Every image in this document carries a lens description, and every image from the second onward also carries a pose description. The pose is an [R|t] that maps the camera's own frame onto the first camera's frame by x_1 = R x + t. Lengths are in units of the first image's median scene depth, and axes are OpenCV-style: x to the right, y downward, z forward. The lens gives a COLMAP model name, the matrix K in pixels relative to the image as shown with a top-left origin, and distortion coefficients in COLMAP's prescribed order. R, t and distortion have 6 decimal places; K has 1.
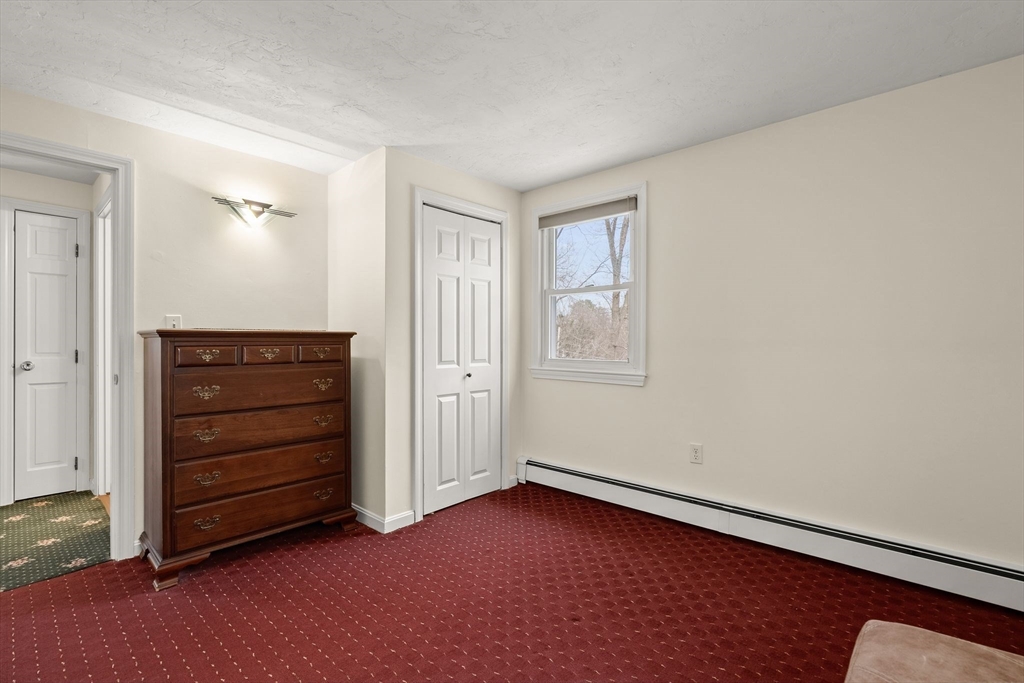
lens RADIAL K [[471.0, 0, 513.5], [0, 471.0, 341.1], [0, 0, 1]] dist [0.002071, 0.000201]
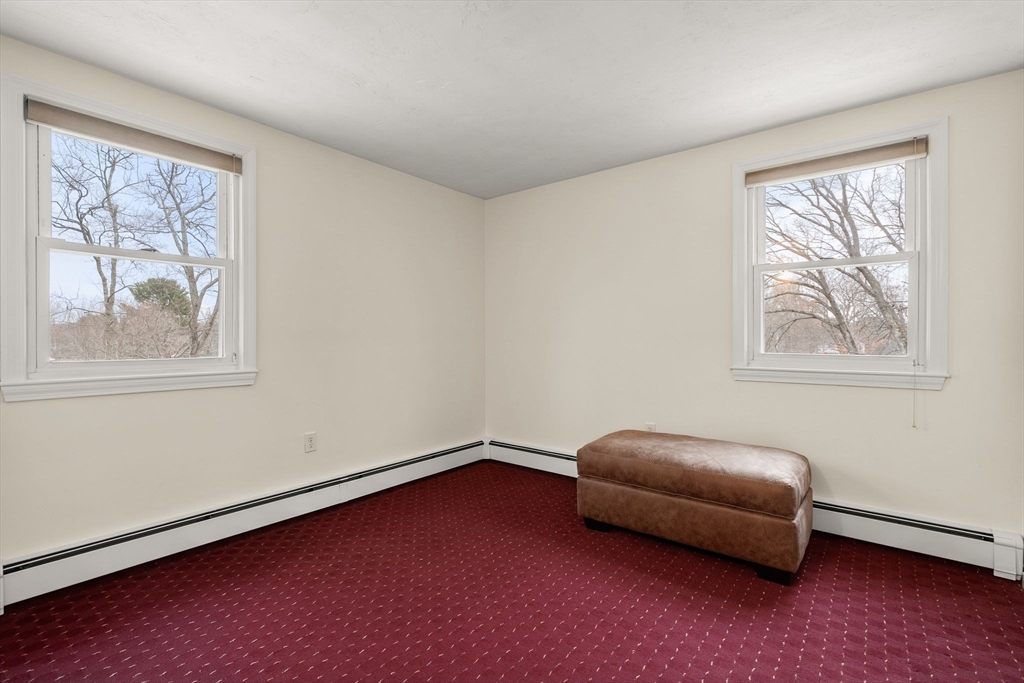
lens RADIAL K [[471.0, 0, 513.4], [0, 471.0, 338.6], [0, 0, 1]] dist [0.002071, 0.000201]
pose [[-0.077321, -0.003055, 0.997002, -0.632359], [0.000989, 0.999995, 0.003141, 0.010624], [-0.997006, 0.001229, -0.077318, 0.606652]]
